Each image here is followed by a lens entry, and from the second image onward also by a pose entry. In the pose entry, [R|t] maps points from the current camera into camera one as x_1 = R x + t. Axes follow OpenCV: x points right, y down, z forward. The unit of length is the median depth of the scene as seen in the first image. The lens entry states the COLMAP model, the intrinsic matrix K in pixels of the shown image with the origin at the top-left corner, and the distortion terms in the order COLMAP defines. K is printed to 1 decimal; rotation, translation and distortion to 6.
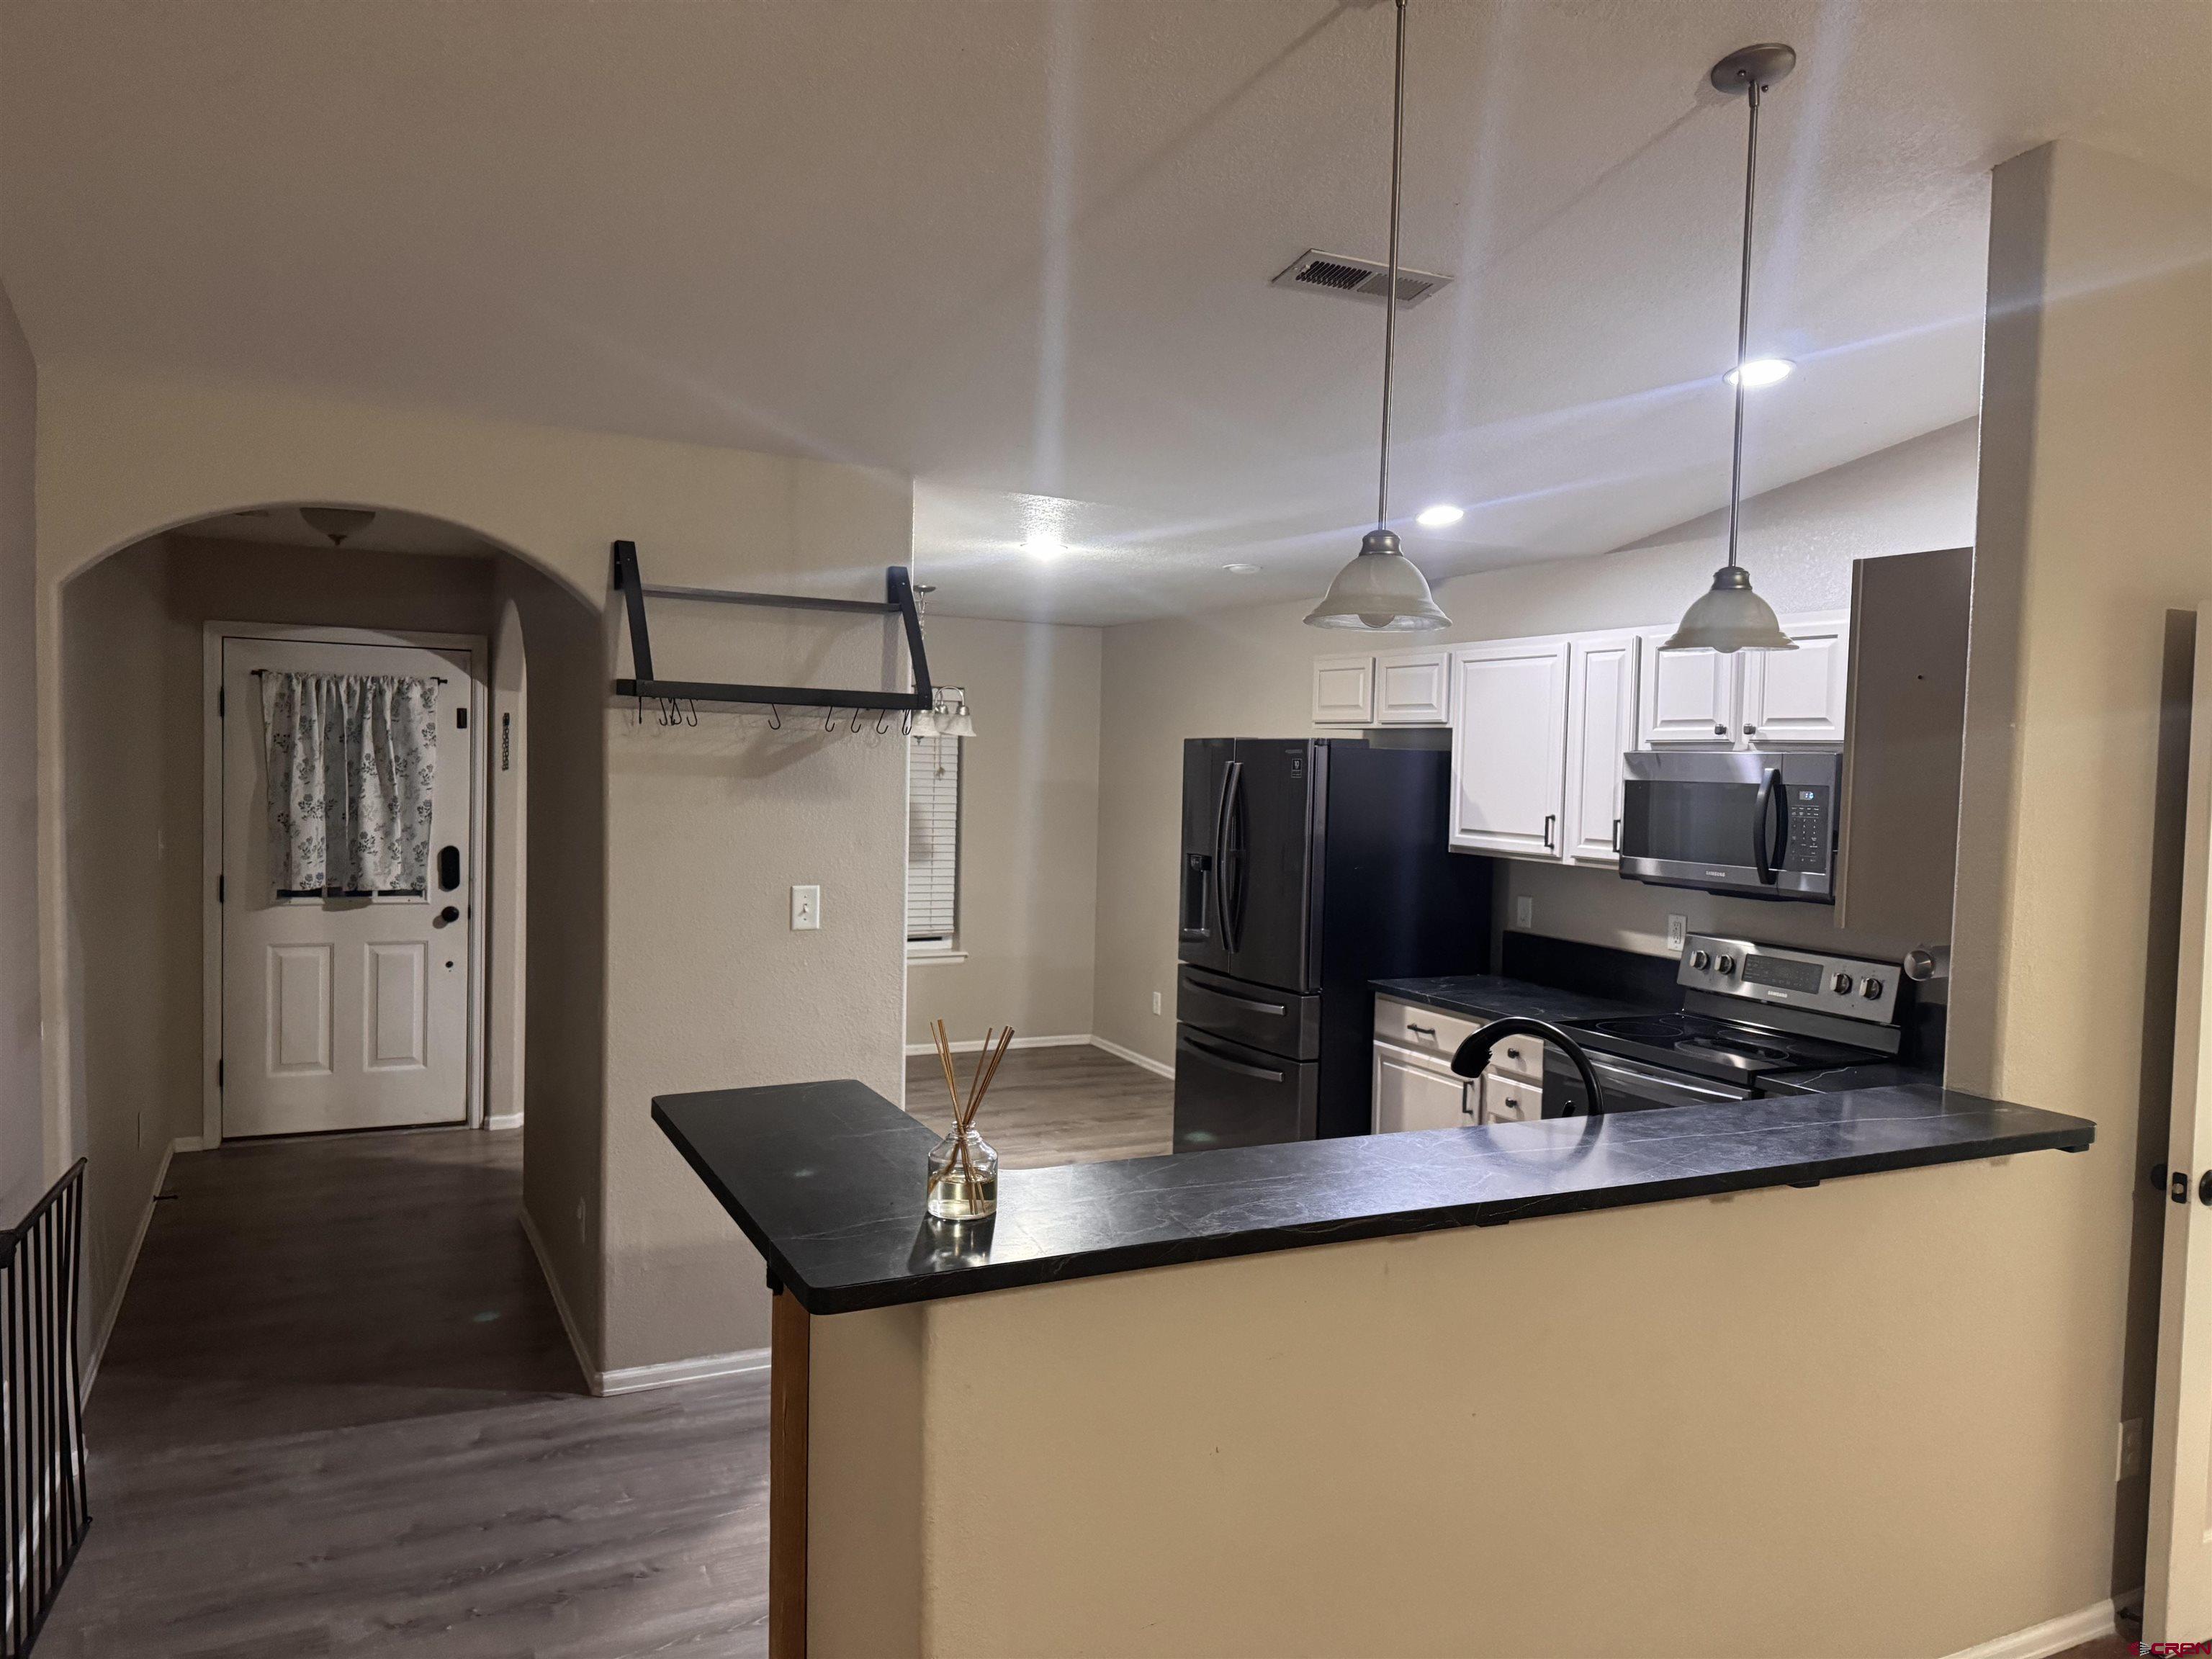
lens RADIAL K [[1529.8, 0, 1090.3], [0, 1529.8, 834.4], [0, 0, 1]] dist [0.094634, -0.162499]
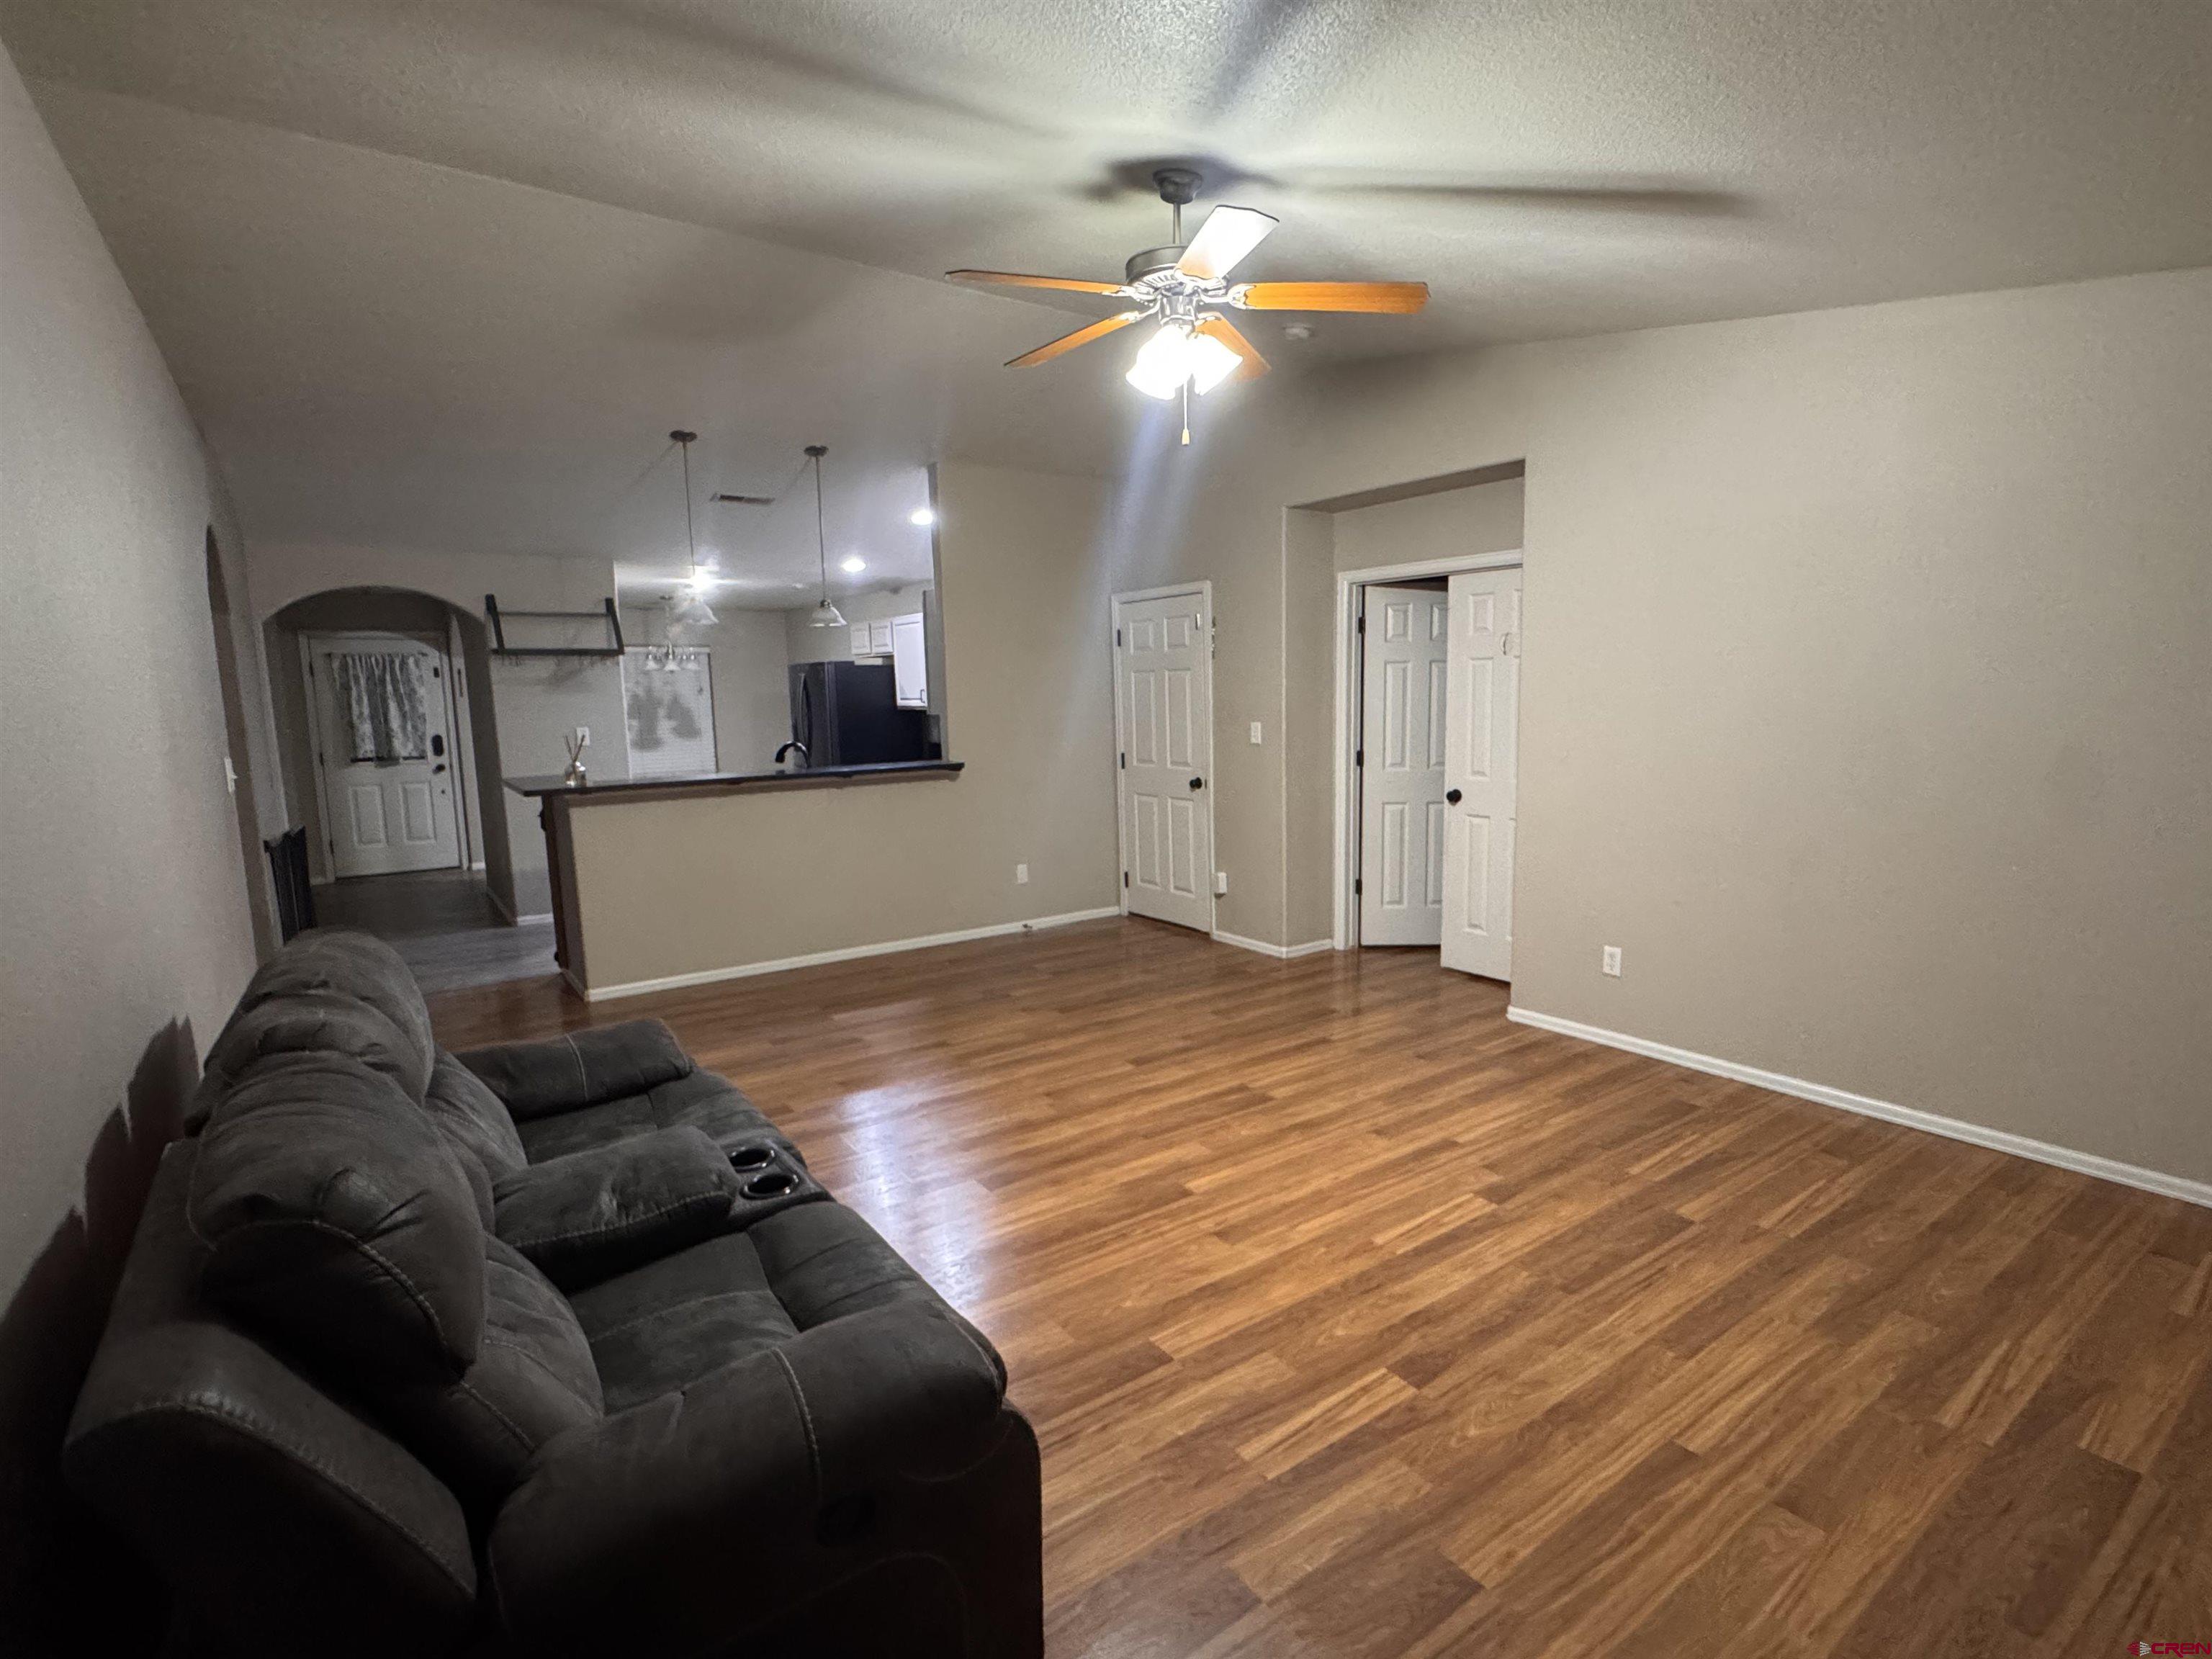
lens RADIAL K [[1054.2, 0, 1113.2], [0, 1054.2, 834.9], [0, 0, 1]] dist [-0.012842, 0.000113]
pose [[0.984555, -0.068638, 0.161062, 0.253135], [0.054322, 0.994307, 0.091668, 0.064246], [-0.166437, -0.081503, 0.982678, -0.565203]]
